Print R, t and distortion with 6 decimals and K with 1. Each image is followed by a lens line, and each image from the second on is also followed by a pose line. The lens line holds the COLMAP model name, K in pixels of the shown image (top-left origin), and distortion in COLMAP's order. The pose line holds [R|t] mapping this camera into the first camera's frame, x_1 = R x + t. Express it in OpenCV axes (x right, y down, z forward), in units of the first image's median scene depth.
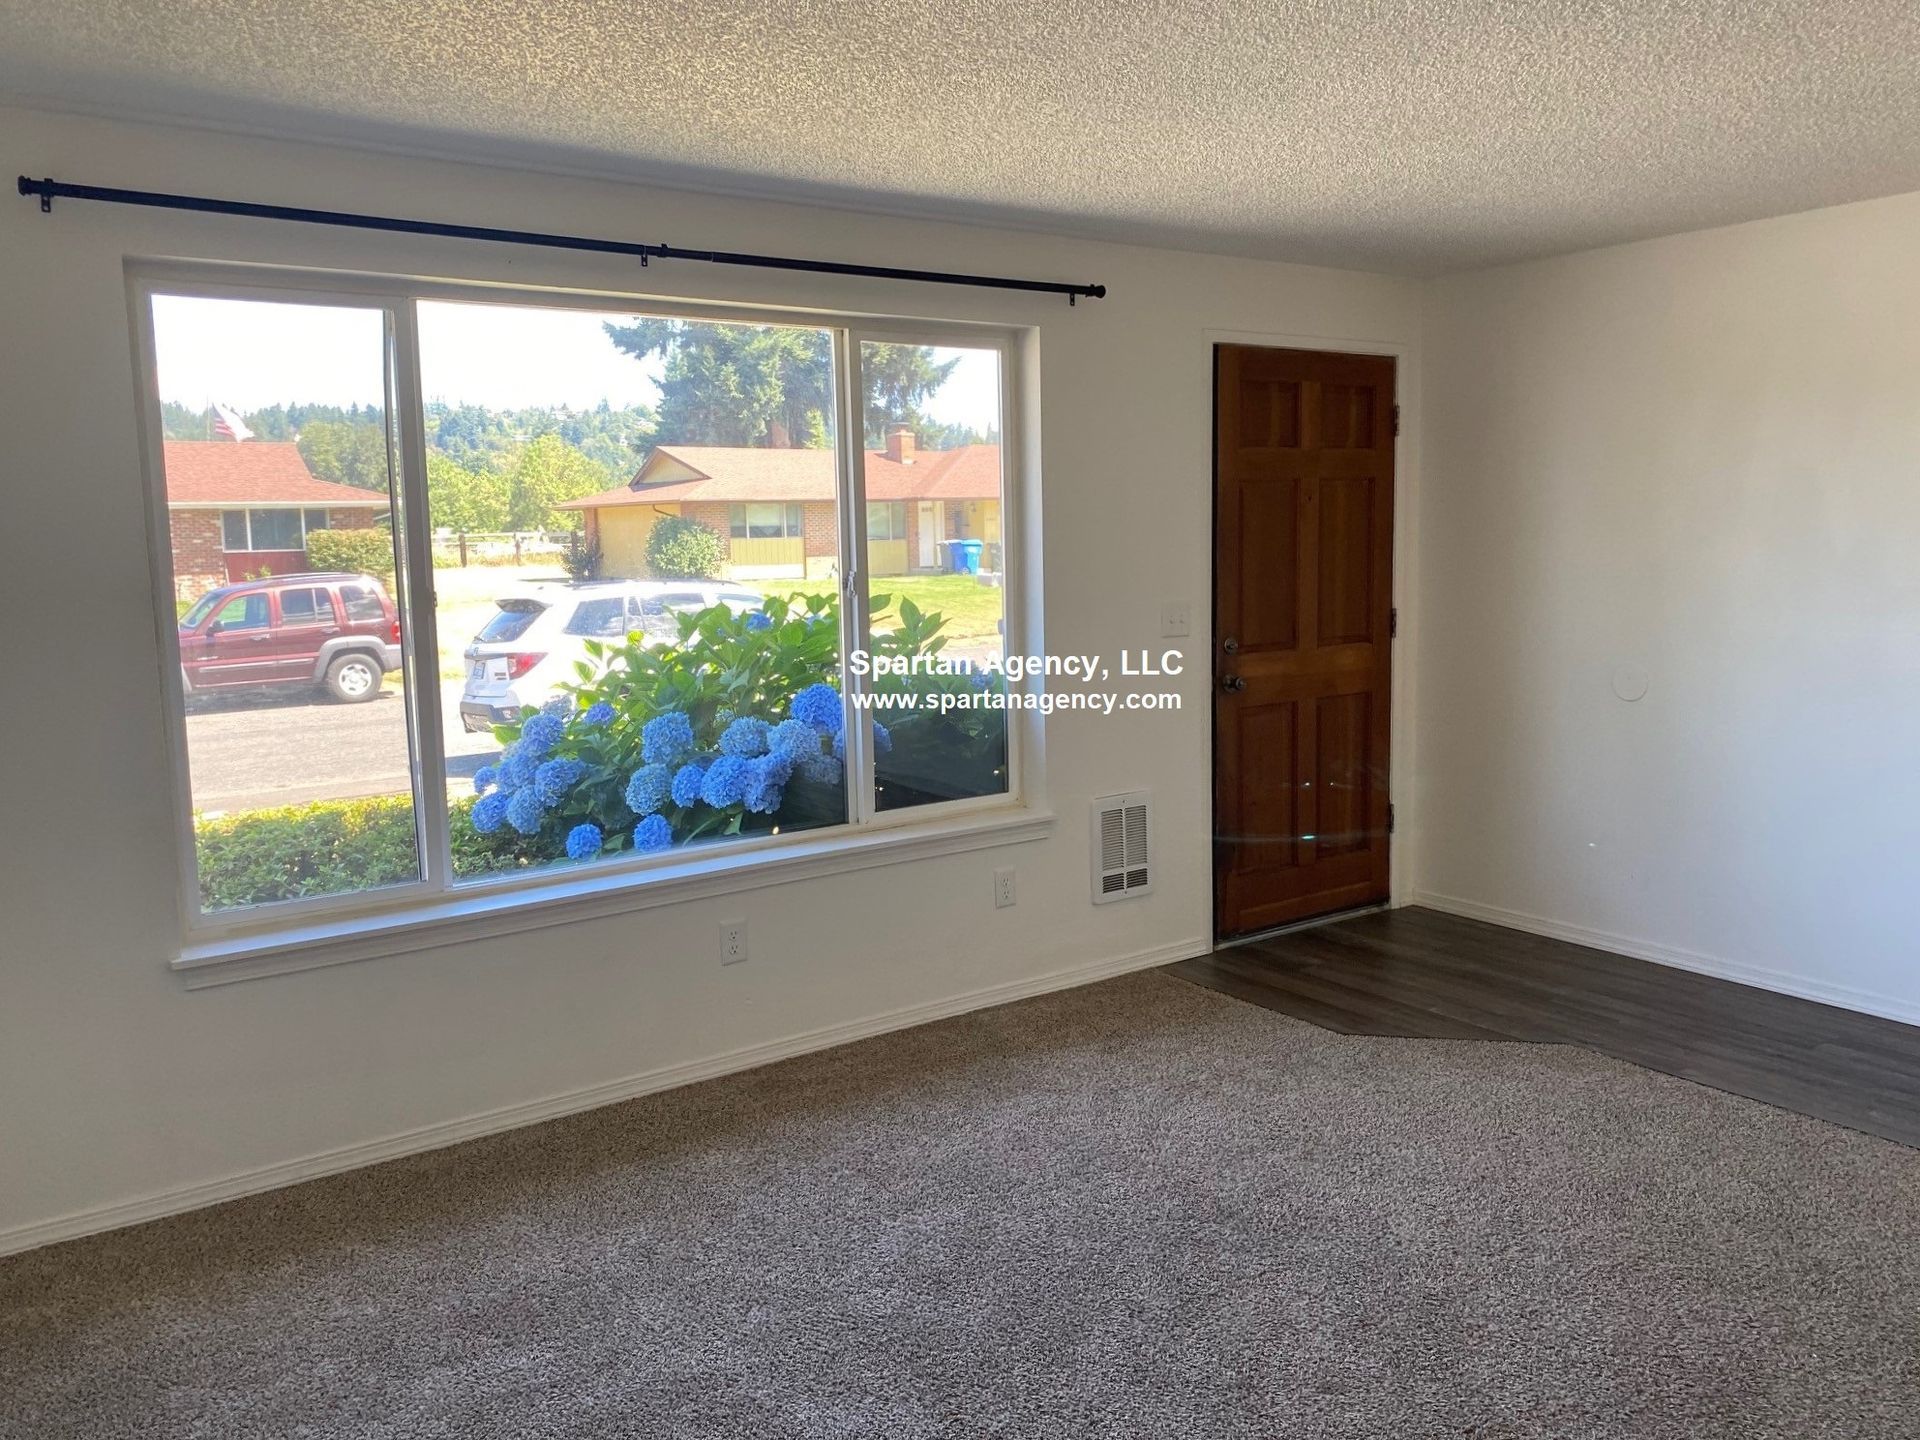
lens RADIAL K [[1479.3, 0, 960.0], [0, 1479.3, 720.0], [0, 0, 1]] dist [0.062663, -0.050905]
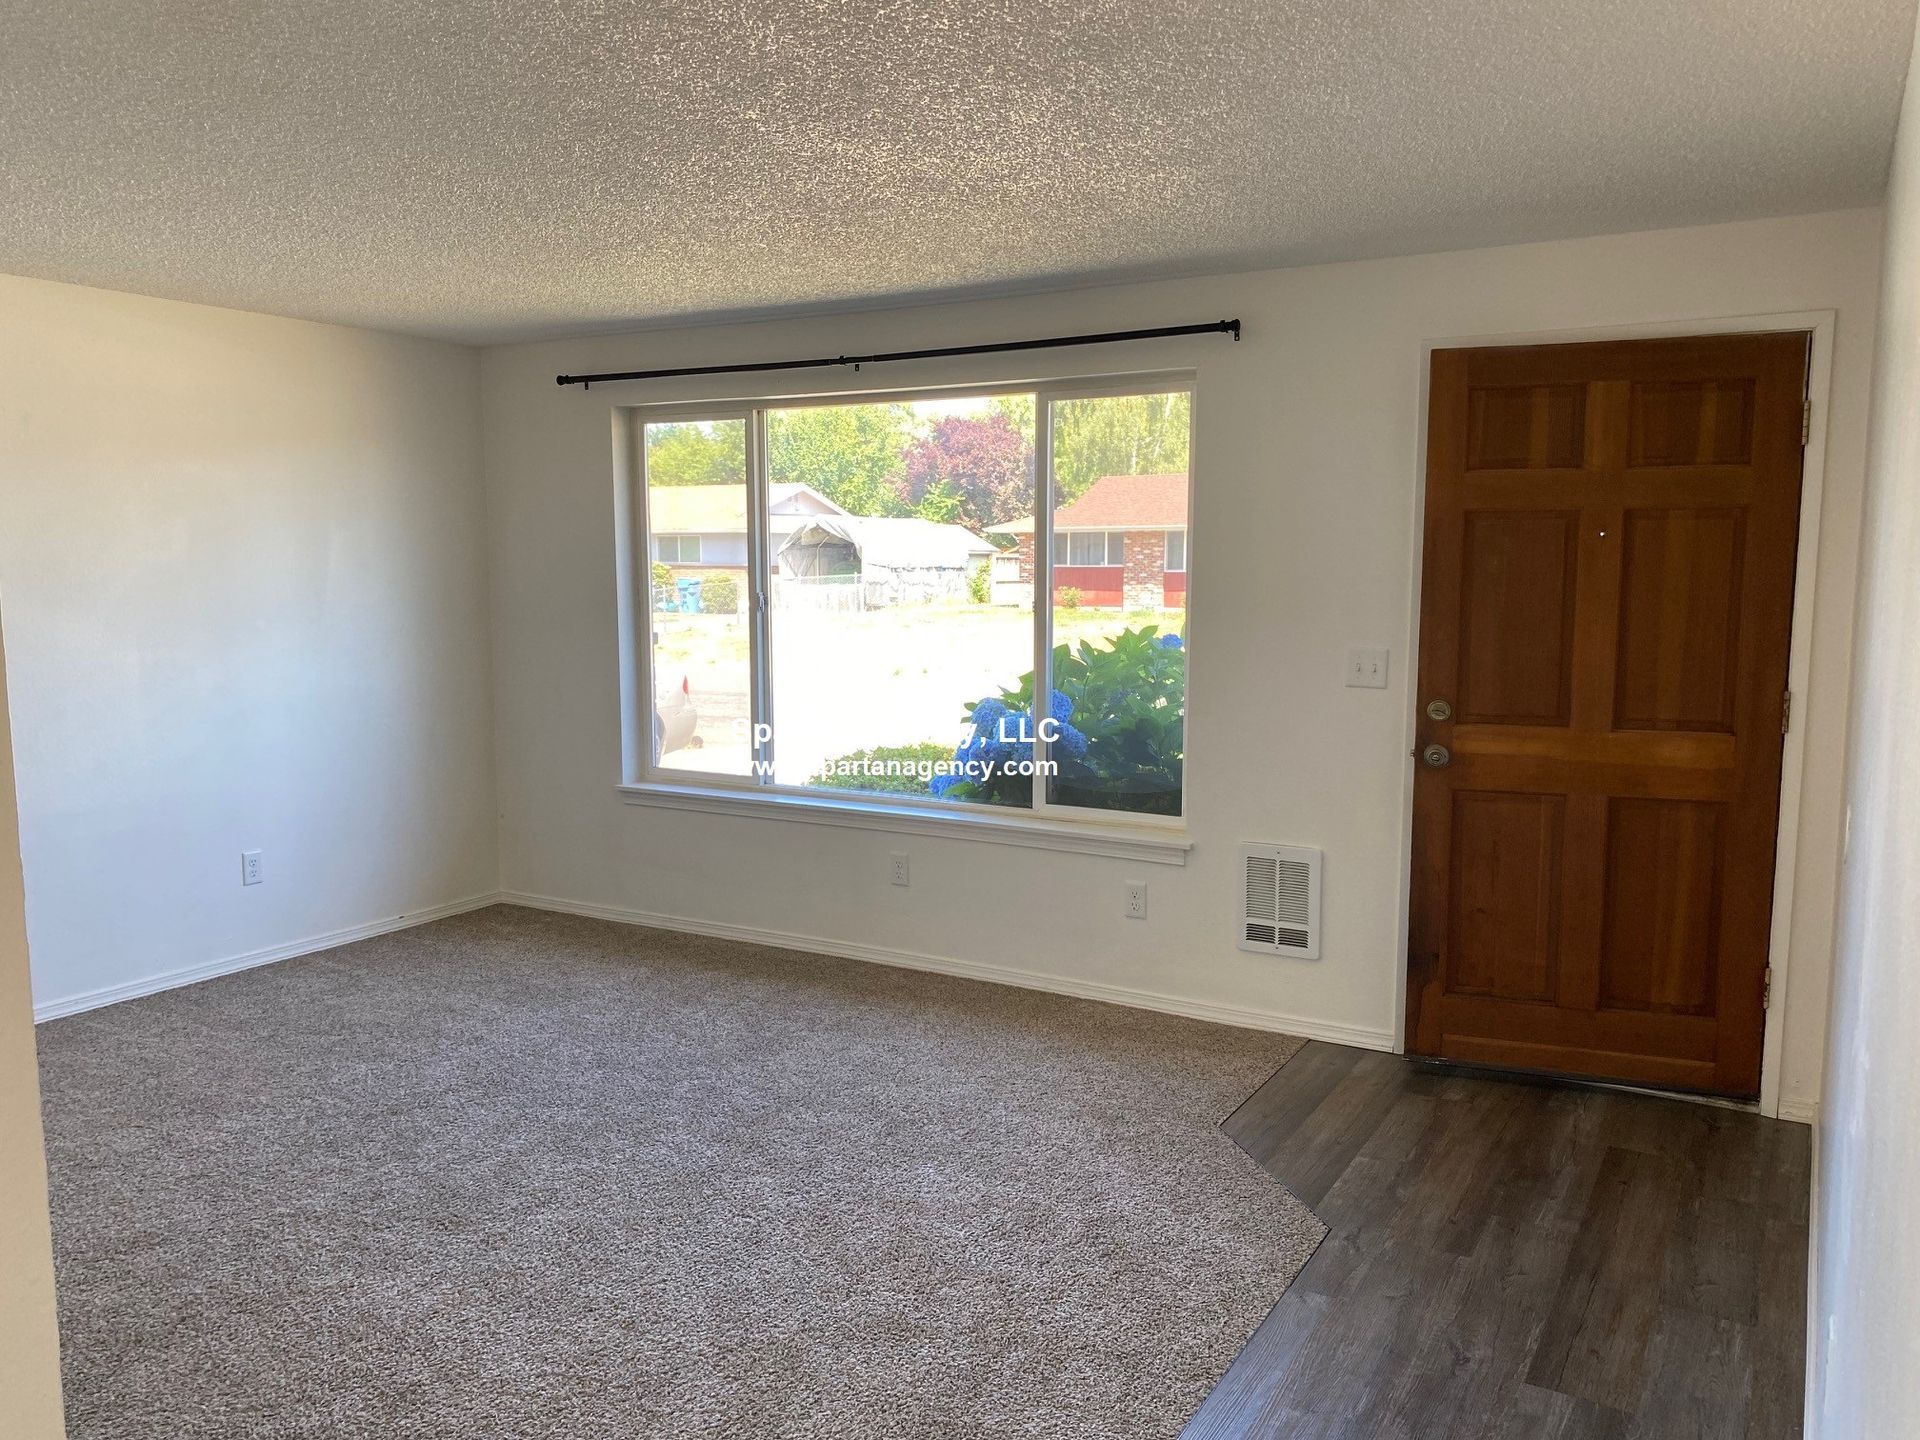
lens RADIAL K [[1471.0, 0, 931.4], [0, 1471.0, 749.9], [0, 0, 1]] dist [0.079273, -0.058725]
pose [[0.405665, 0.141166, -0.903055, 0.864682], [-0.127828, 0.987054, 0.096874, -0.073286], [0.905039, 0.076137, 0.418458, 0.392254]]
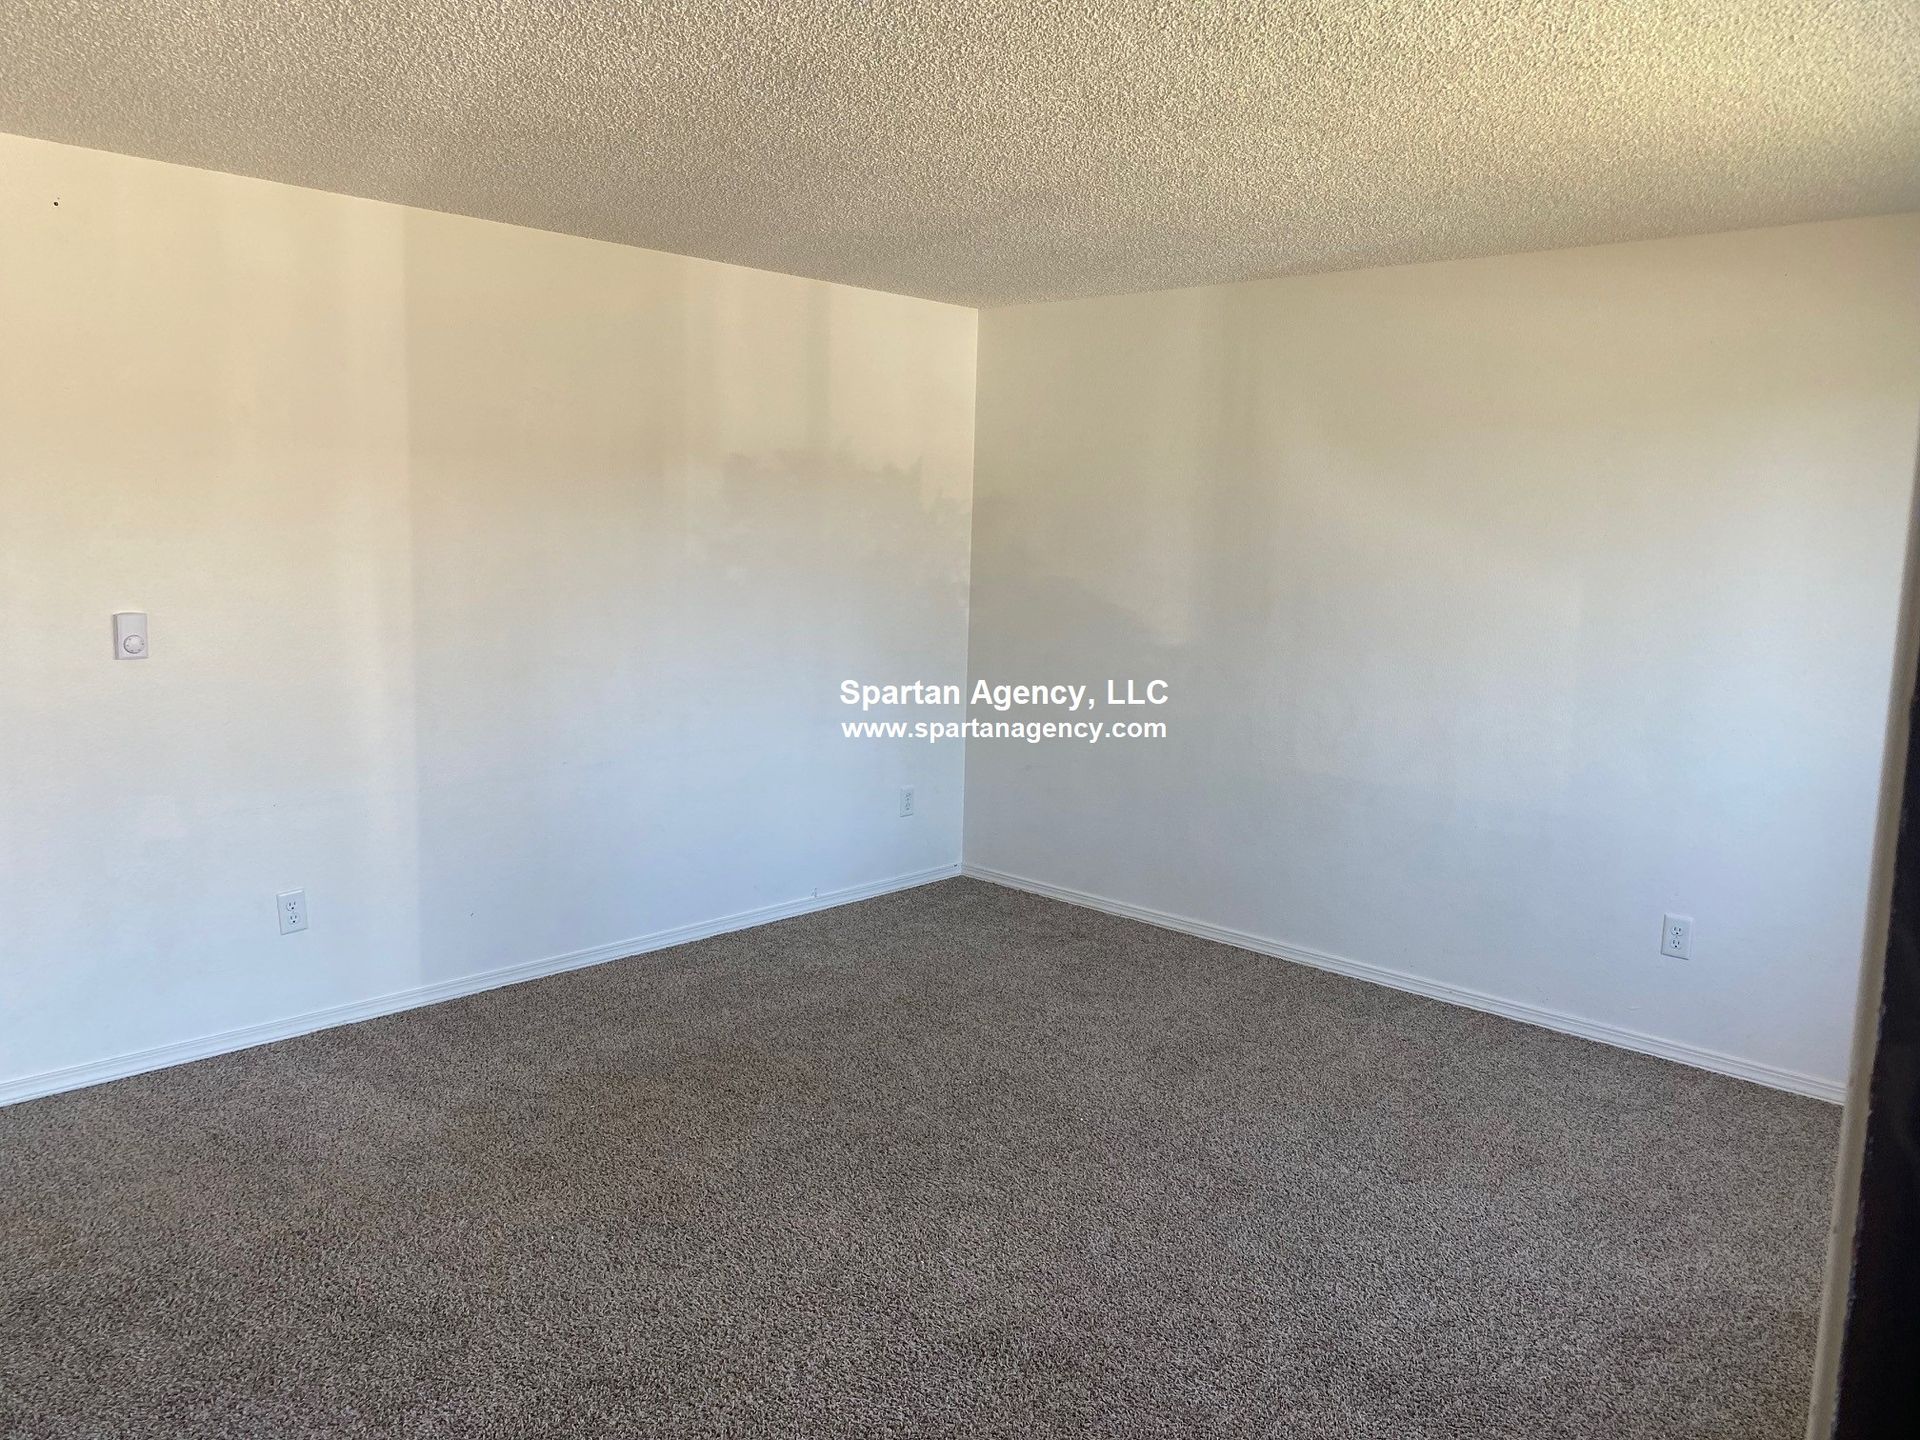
lens RADIAL K [[1479.3, 0, 960.0], [0, 1479.3, 720.0], [0, 0, 1]] dist [0.062663, -0.050905]
pose [[-0.977901, 0.024721, -0.207603, 0.260661], [-0.032871, 0.962454, 0.269446, -0.165588], [0.206469, 0.270316, -0.940372, 1.128167]]
